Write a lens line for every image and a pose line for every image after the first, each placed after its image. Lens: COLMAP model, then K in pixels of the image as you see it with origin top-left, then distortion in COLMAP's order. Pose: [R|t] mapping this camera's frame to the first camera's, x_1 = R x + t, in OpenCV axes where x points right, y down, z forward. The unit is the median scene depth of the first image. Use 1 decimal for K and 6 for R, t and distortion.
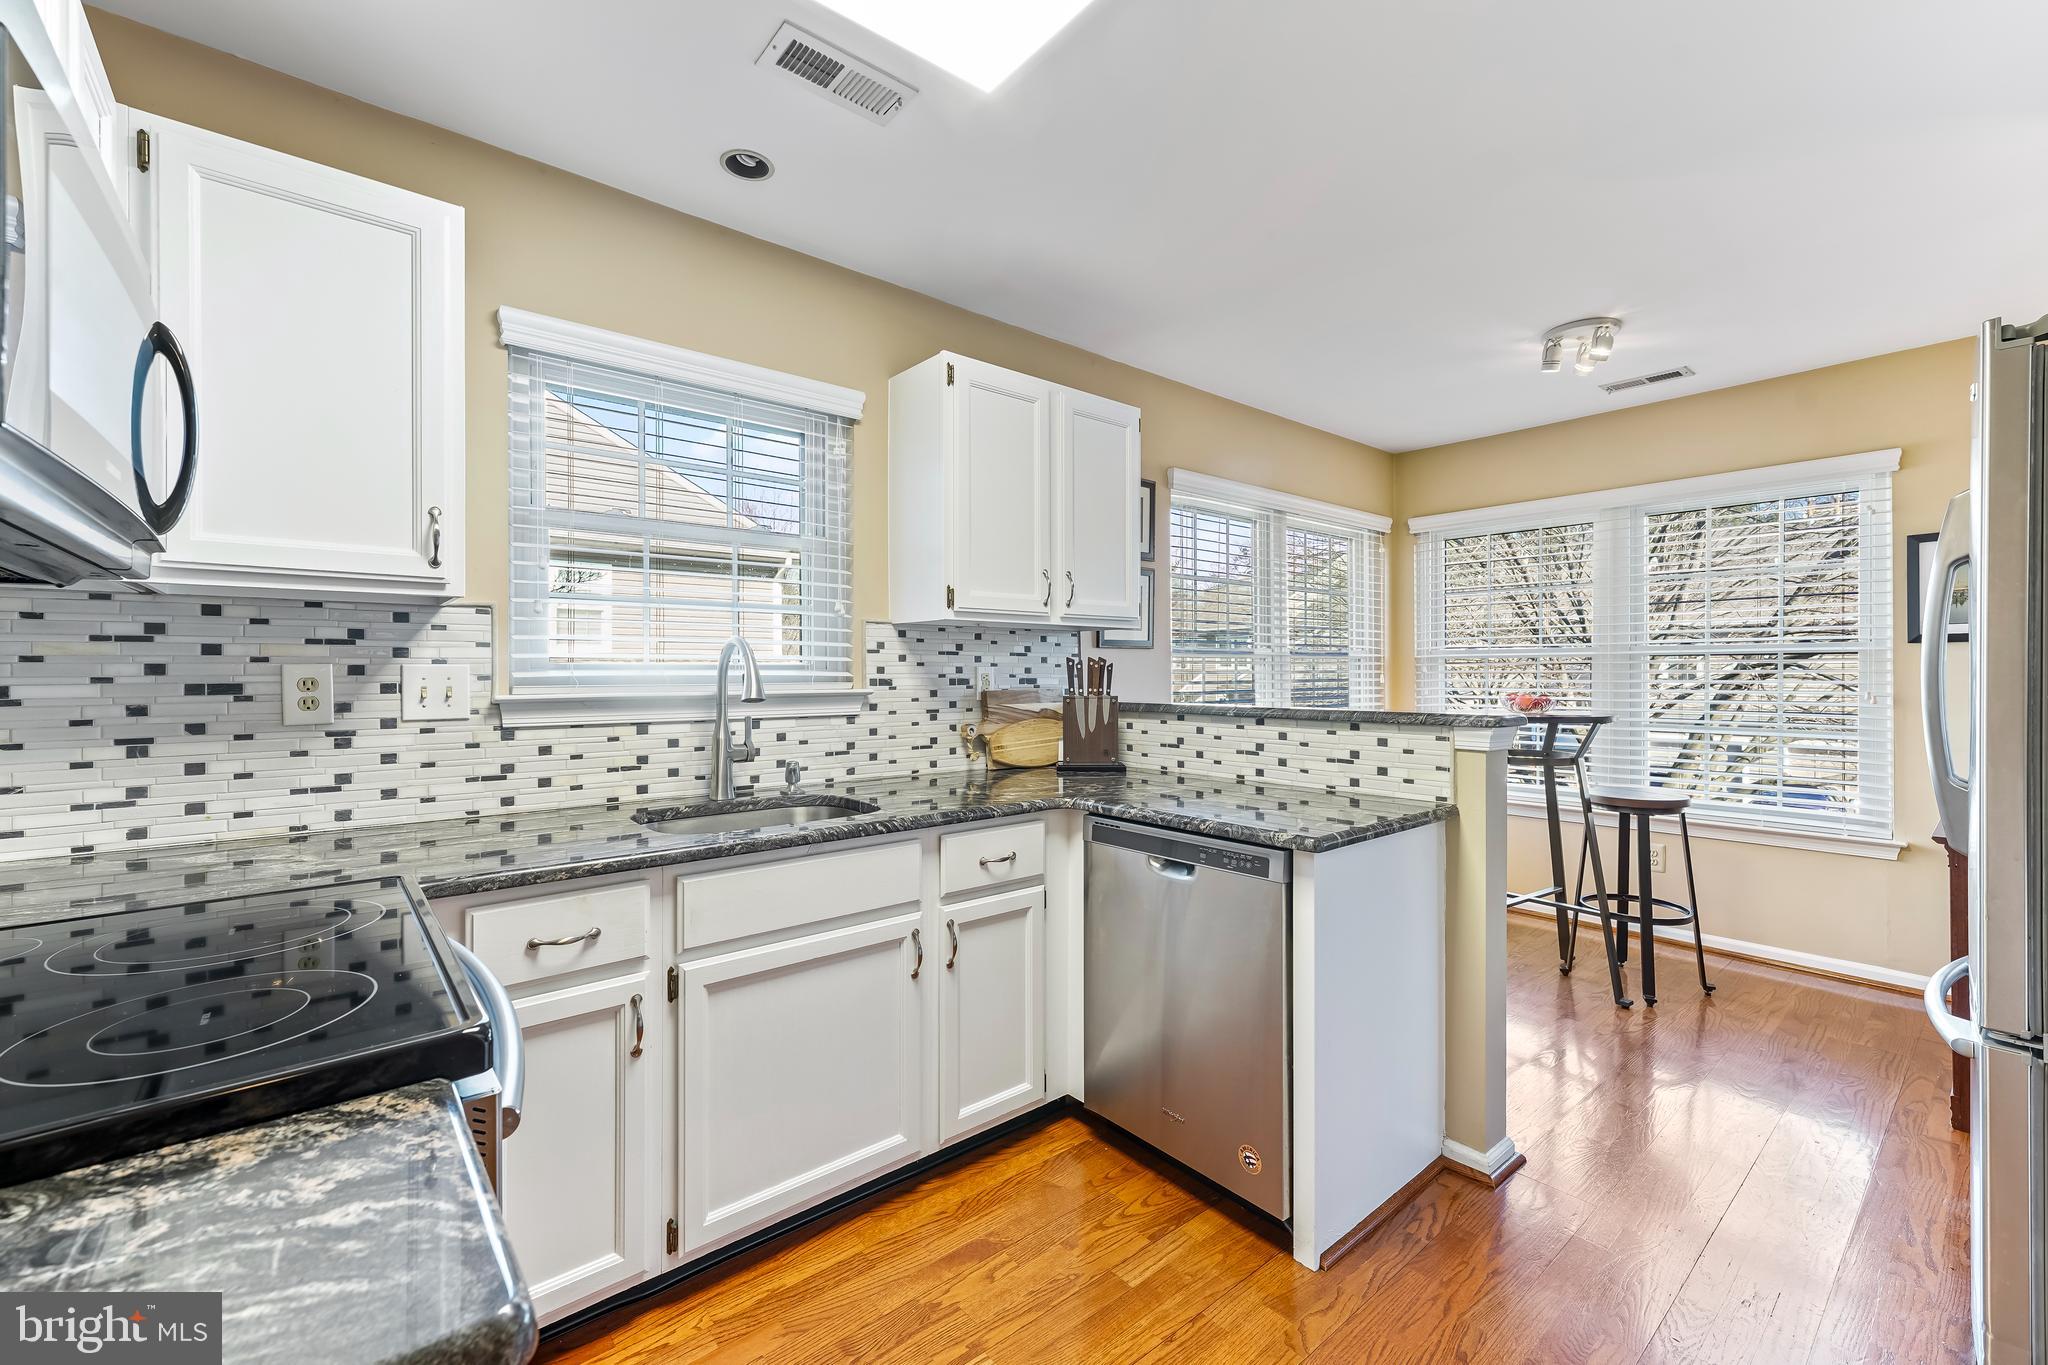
lens RADIAL K [[827.2, 0, 1024.0], [0, 827.2, 682.5], [0, 0, 1]] dist [0.002857, 0.000478]
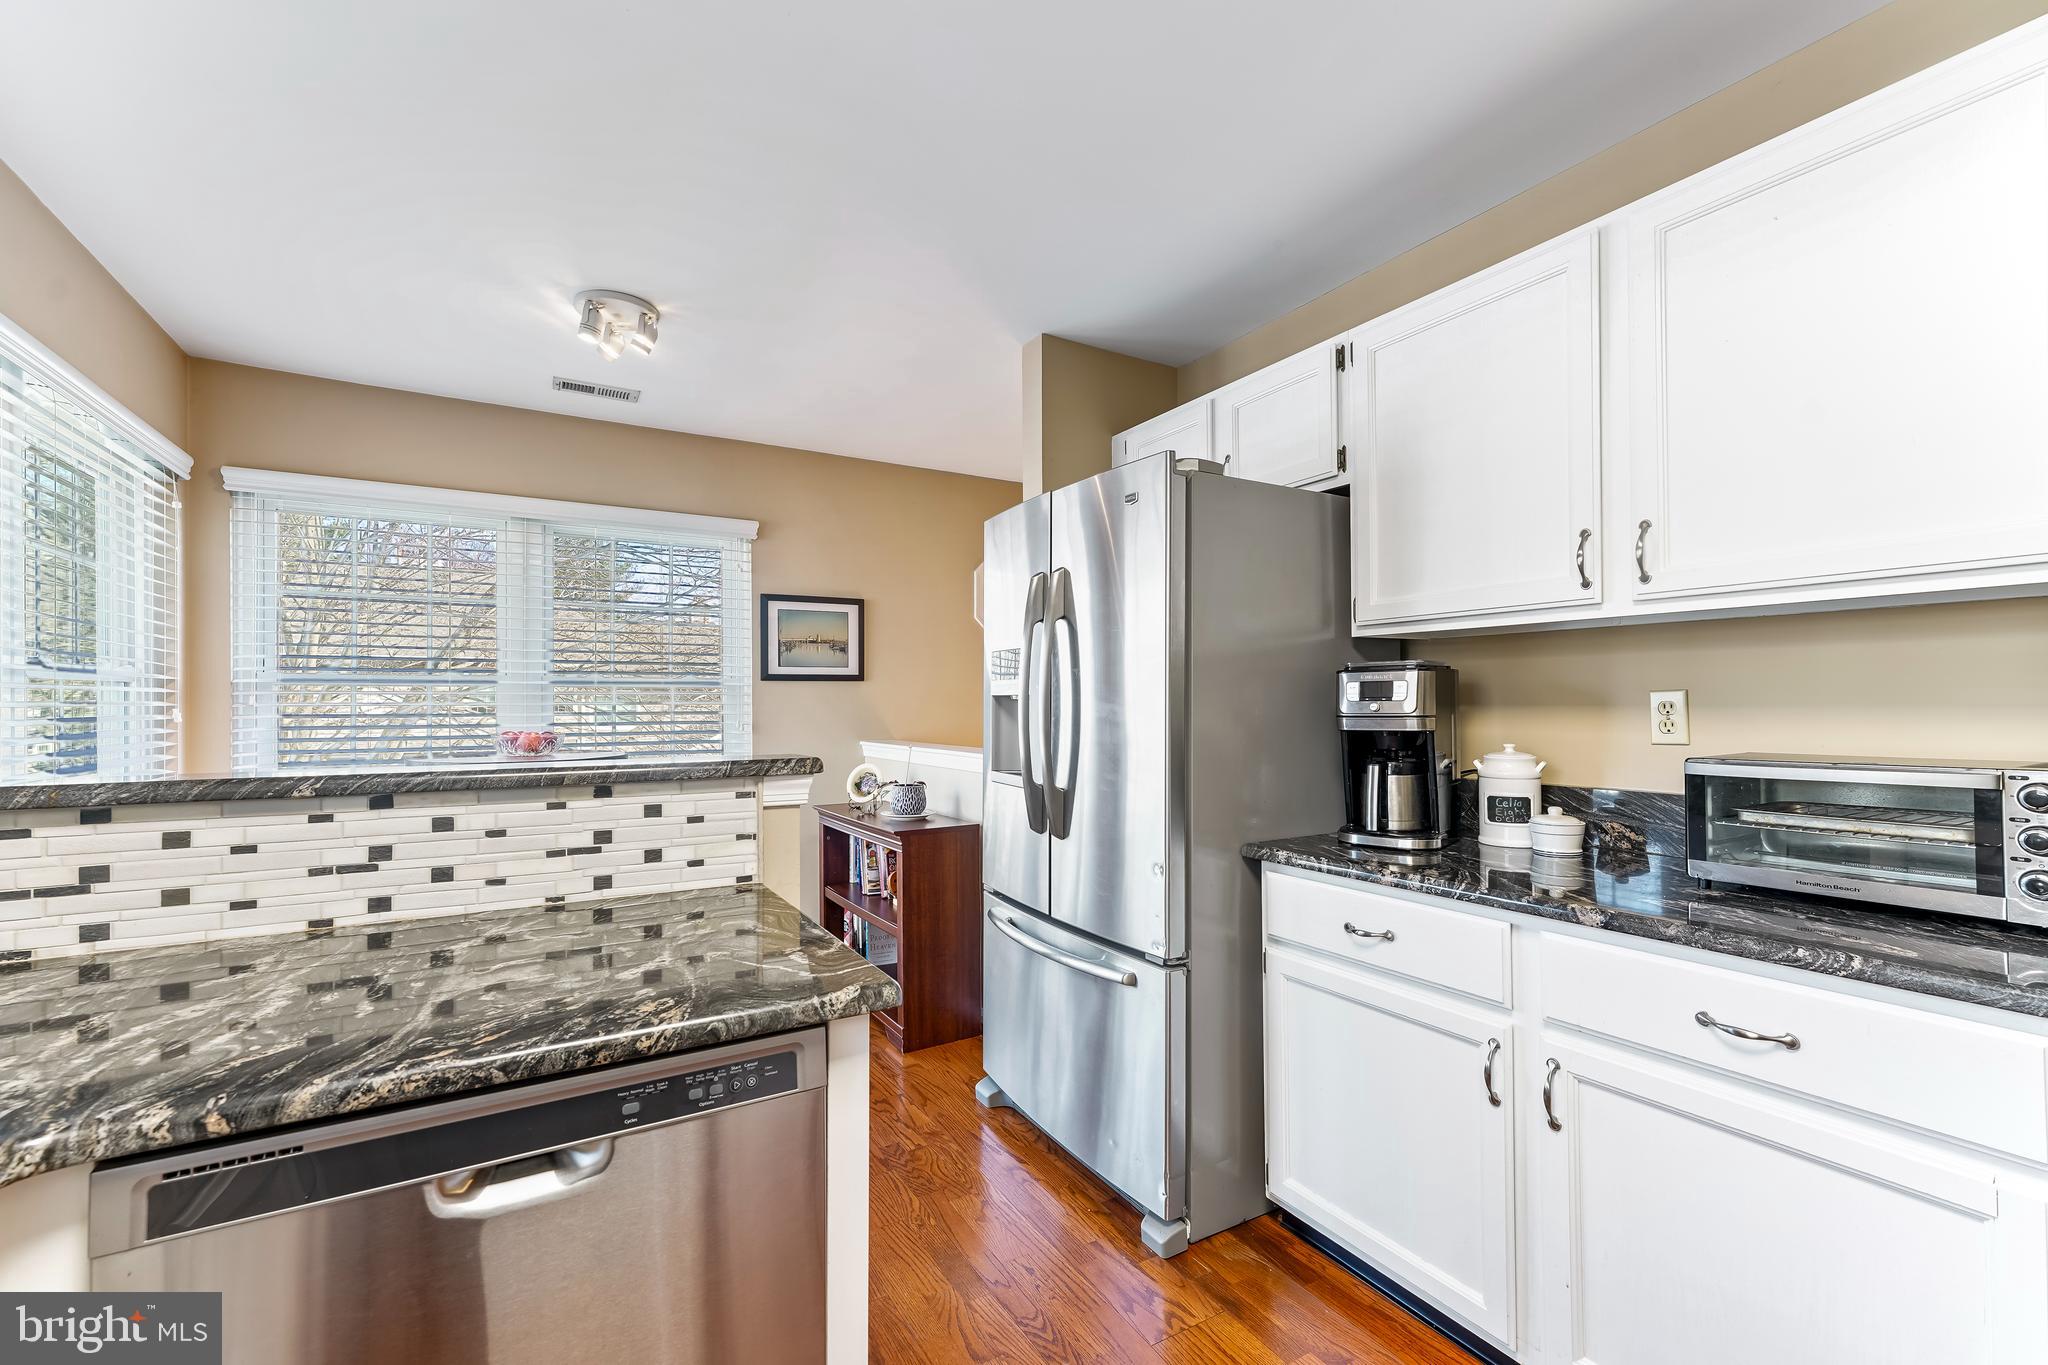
lens RADIAL K [[850.8, 0, 1020.0], [0, 850.8, 708.0], [0, 0, 1]] dist [-0.000415, -0.000020]
pose [[0.170794, -0.003169, 0.985302, -0.158333], [0.013570, 0.999908, 0.000864, -0.004362], [-0.985213, 0.013223, 0.170822, 0.556482]]
